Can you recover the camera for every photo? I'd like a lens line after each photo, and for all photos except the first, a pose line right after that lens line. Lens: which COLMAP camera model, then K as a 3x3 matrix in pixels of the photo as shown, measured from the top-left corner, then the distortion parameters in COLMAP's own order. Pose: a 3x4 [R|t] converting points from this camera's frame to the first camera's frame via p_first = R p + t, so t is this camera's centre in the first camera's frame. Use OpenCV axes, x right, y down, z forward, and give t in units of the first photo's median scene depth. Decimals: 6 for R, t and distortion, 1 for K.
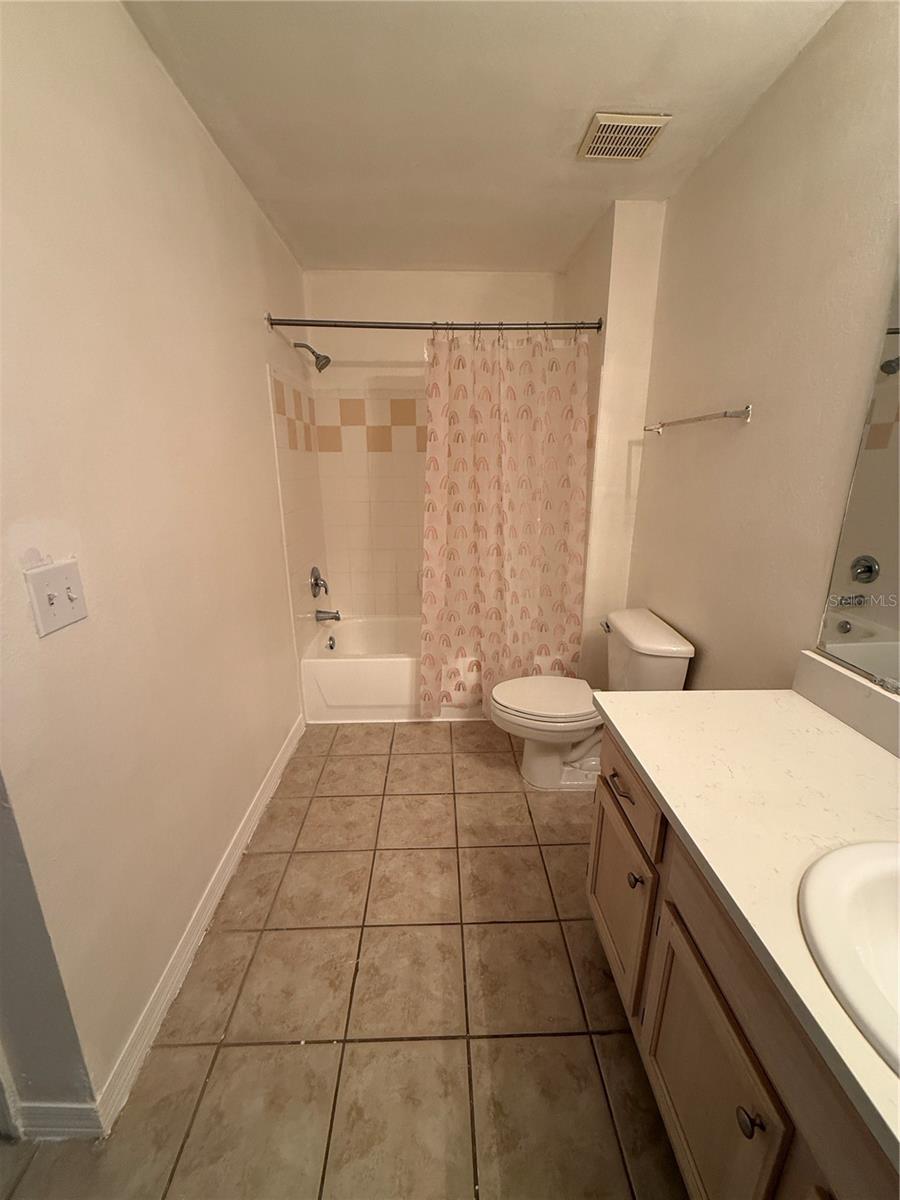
lens RADIAL K [[480.5, 0, 450.0], [0, 480.5, 600.0], [0, 0, 1]] dist [-0.001654, 0.000543]
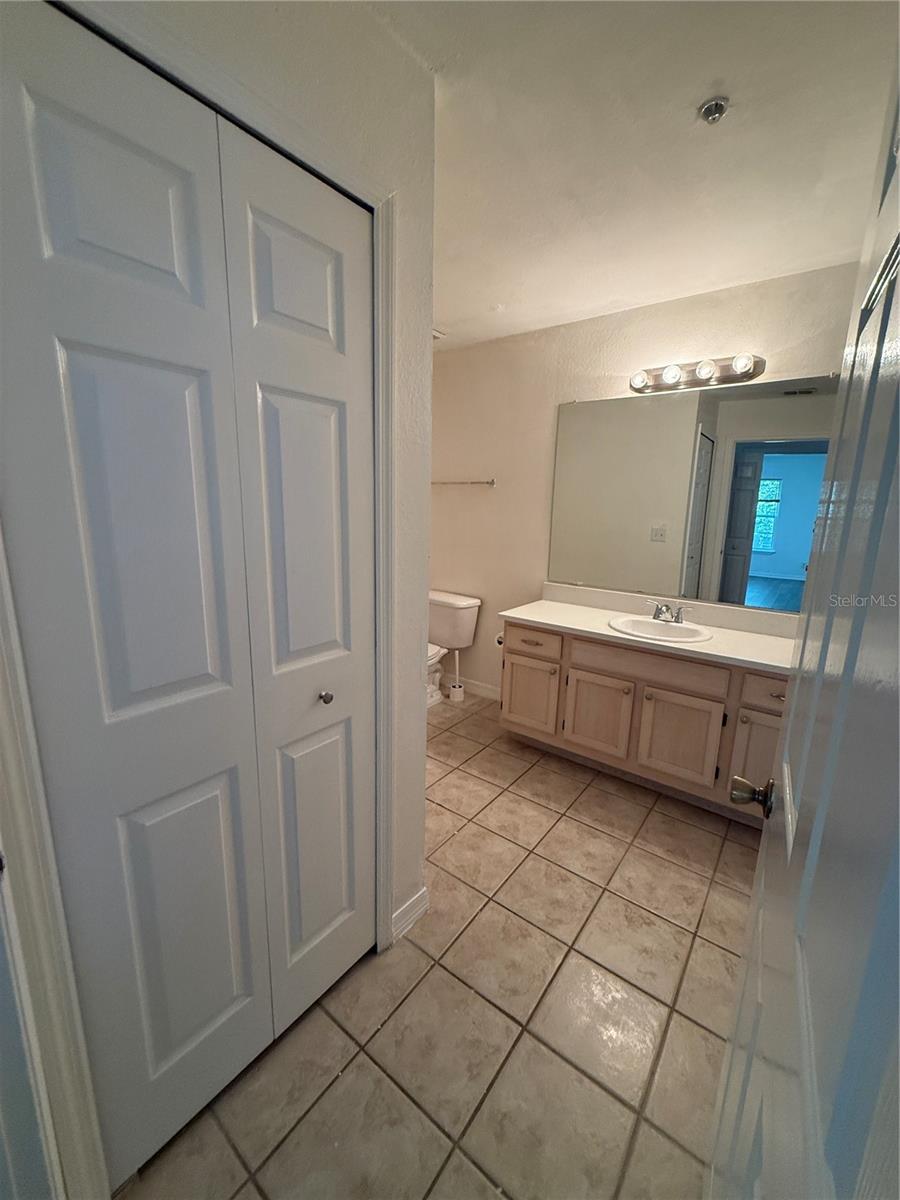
lens RADIAL K [[467.4, 0, 450.0], [0, 467.4, 600.0], [0, 0, 1]] dist [-0.000214, 0.000105]
pose [[0.643137, -0.148337, 0.751247, -1.313520], [0.202124, 0.979149, 0.020300, 0.052427], [-0.738594, 0.138790, 0.659709, -0.194668]]
